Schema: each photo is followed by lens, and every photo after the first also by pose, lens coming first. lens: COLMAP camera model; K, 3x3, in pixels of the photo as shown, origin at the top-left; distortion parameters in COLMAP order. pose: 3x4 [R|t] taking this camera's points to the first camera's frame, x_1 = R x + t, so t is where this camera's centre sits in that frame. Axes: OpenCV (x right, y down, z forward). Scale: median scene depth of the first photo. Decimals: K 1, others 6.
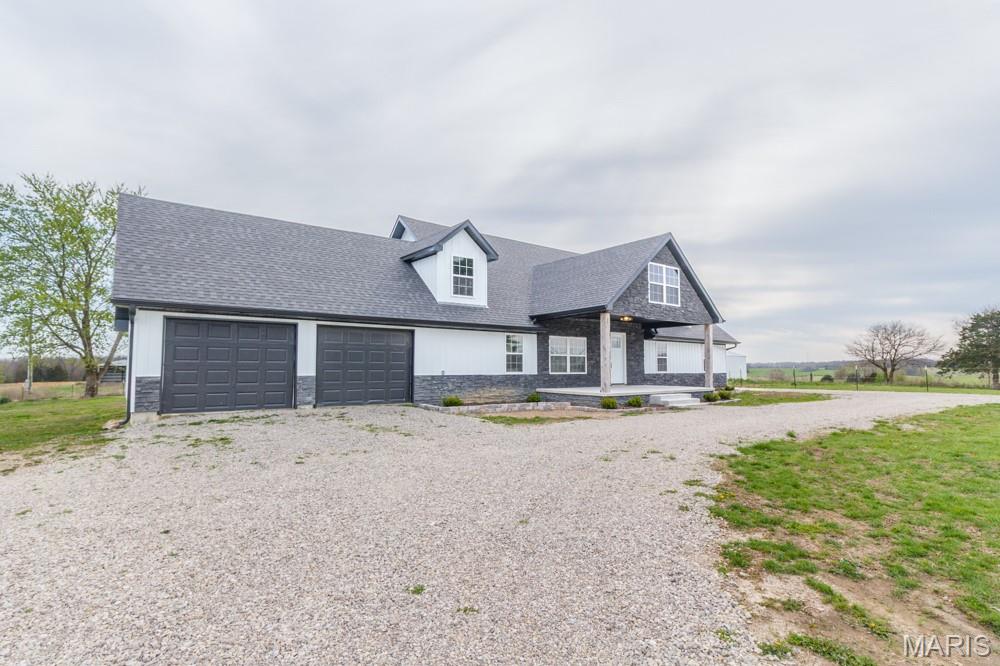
lens RADIAL K [[473.2, 0, 496.9], [0, 473.2, 325.2], [0, 0, 1]] dist [-0.000953, -0.000230]
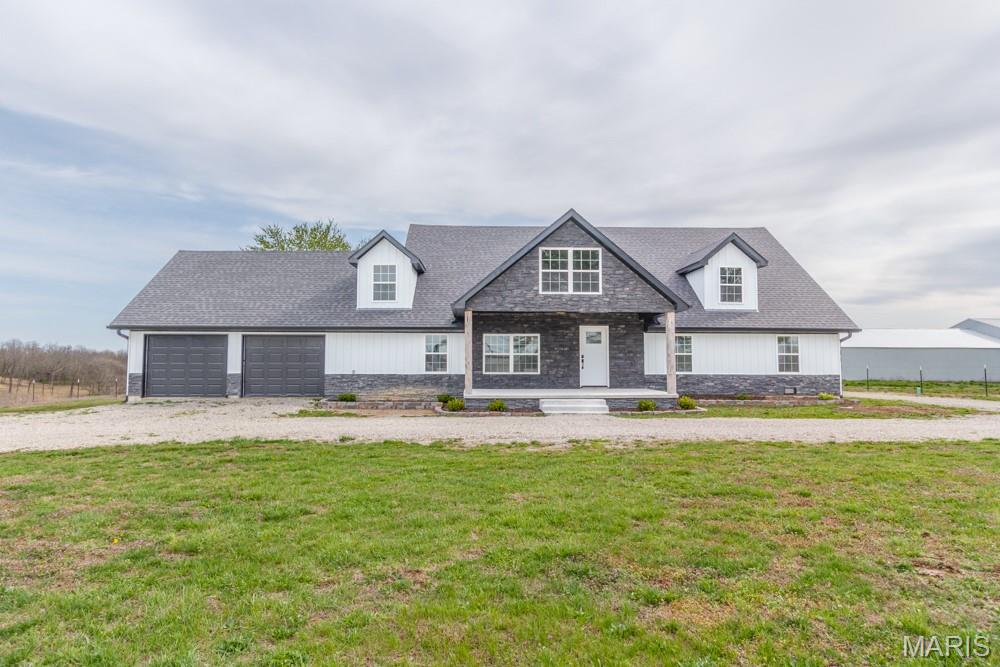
lens RADIAL K [[582.6, 0, 500.0], [0, 582.6, 333.5], [0, 0, 1]] dist [-0.002193, -0.000183]
pose [[0.822185, -0.031395, -0.568353, 0.843570], [0.051610, 0.998477, 0.019505, 0.000410], [0.566875, -0.045370, 0.822553, 0.056261]]
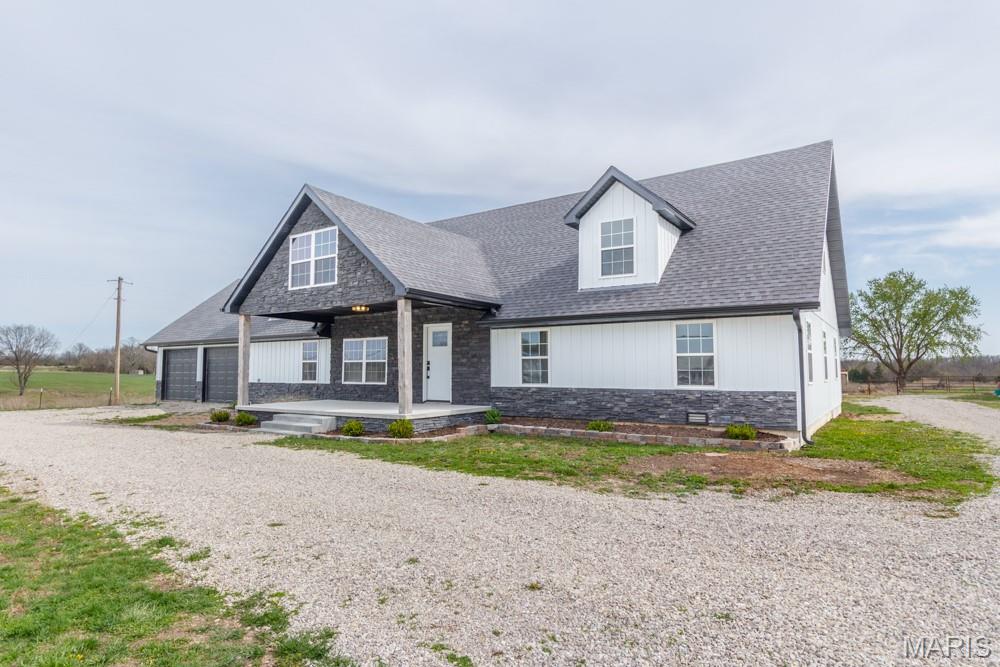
lens RADIAL K [[582.6, 0, 500.0], [0, 582.6, 333.5], [0, 0, 1]] dist [-0.002193, -0.000183]
pose [[0.308251, -0.066978, -0.948944, 1.253805], [0.086160, 0.995384, -0.042267, 0.085194], [0.947395, -0.068732, 0.312599, 0.984754]]
